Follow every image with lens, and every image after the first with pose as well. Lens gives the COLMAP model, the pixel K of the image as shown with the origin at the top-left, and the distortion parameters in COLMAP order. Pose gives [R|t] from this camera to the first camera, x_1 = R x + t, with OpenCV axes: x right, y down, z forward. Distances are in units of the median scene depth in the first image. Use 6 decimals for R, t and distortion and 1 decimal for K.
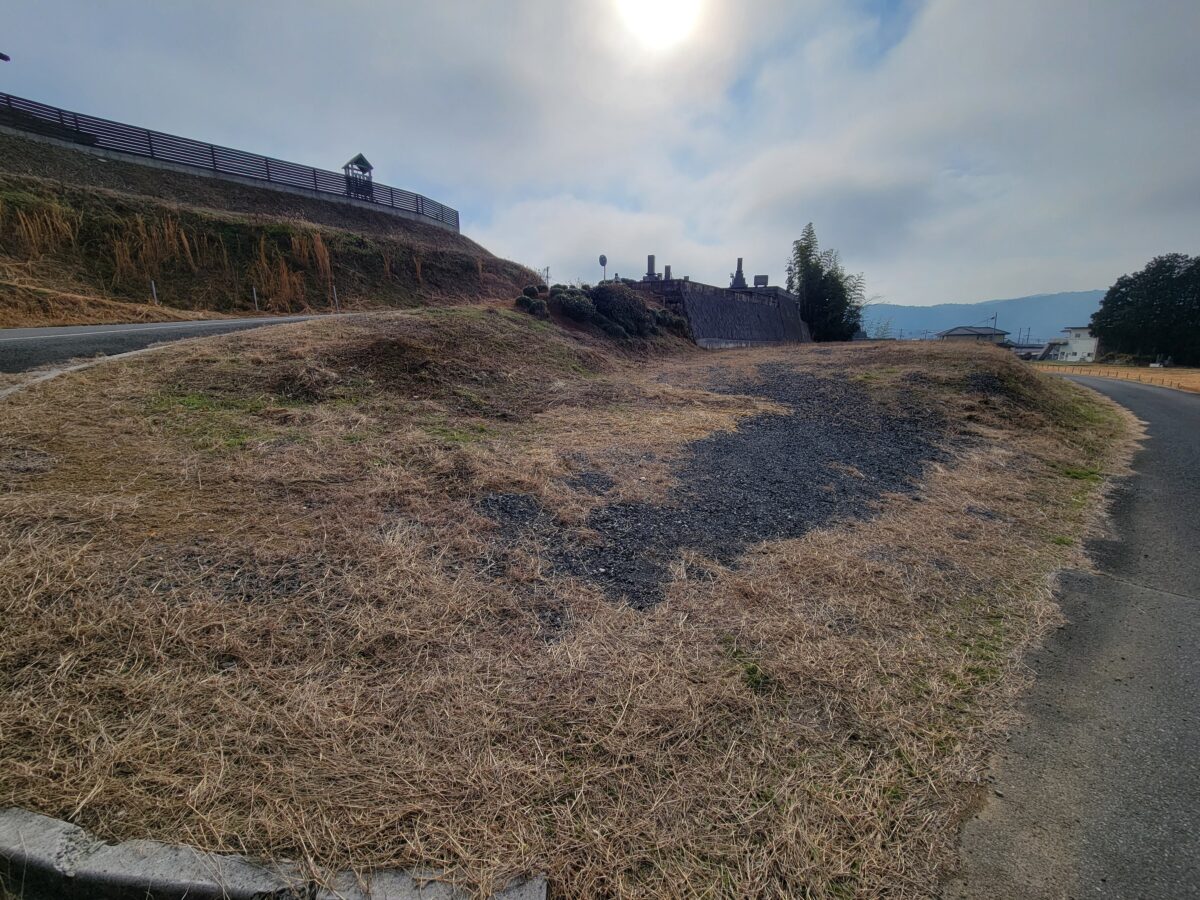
lens RADIAL K [[496.1, 0, 600.9], [0, 496.1, 441.5], [0, 0, 1]] dist [0.015444, -0.003910]
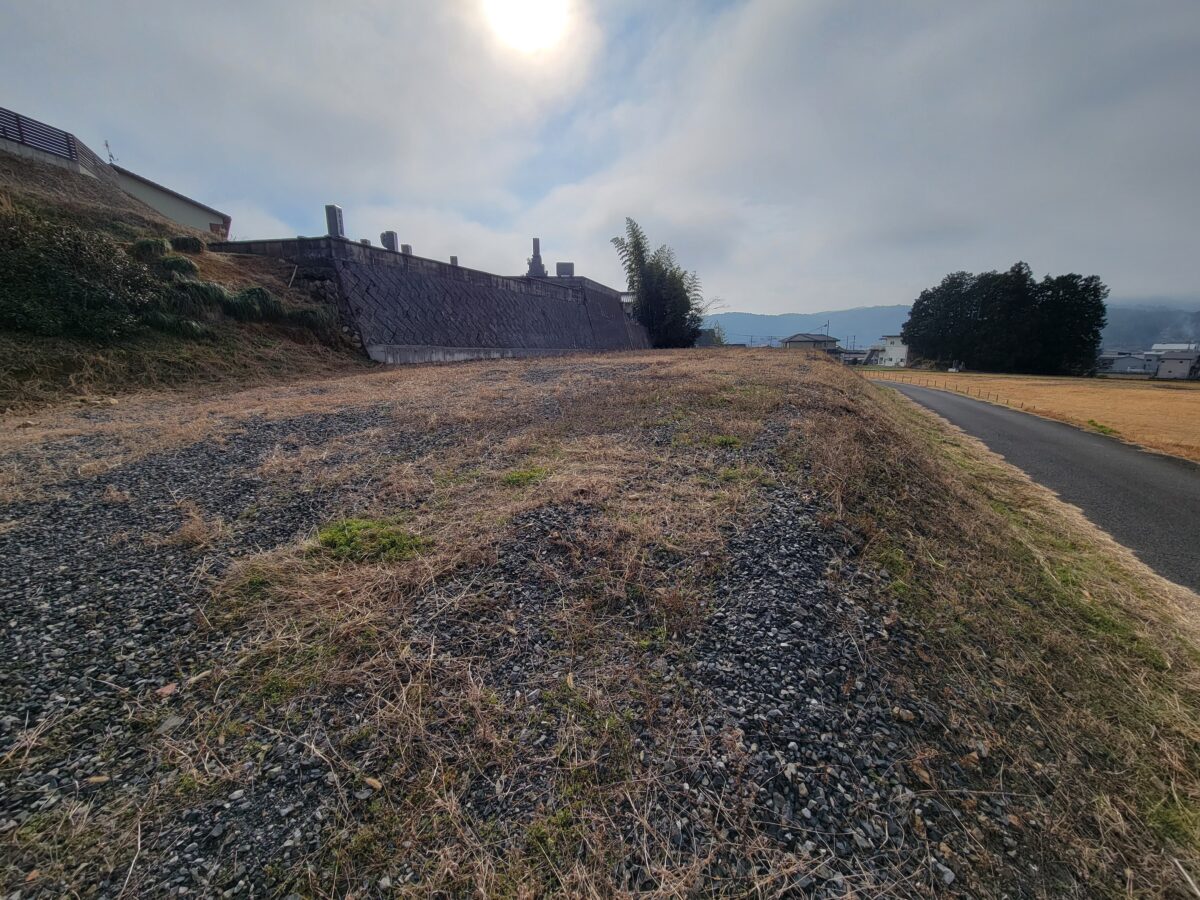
lens RADIAL K [[486.0, 0, 597.4], [0, 486.0, 445.0], [0, 0, 1]] dist [0.004902, -0.003710]
pose [[0.975285, -0.041058, 0.217102, 0.195399], [0.040521, 0.999155, 0.006924, -0.054426], [-0.217203, 0.002045, 0.976124, 0.252105]]
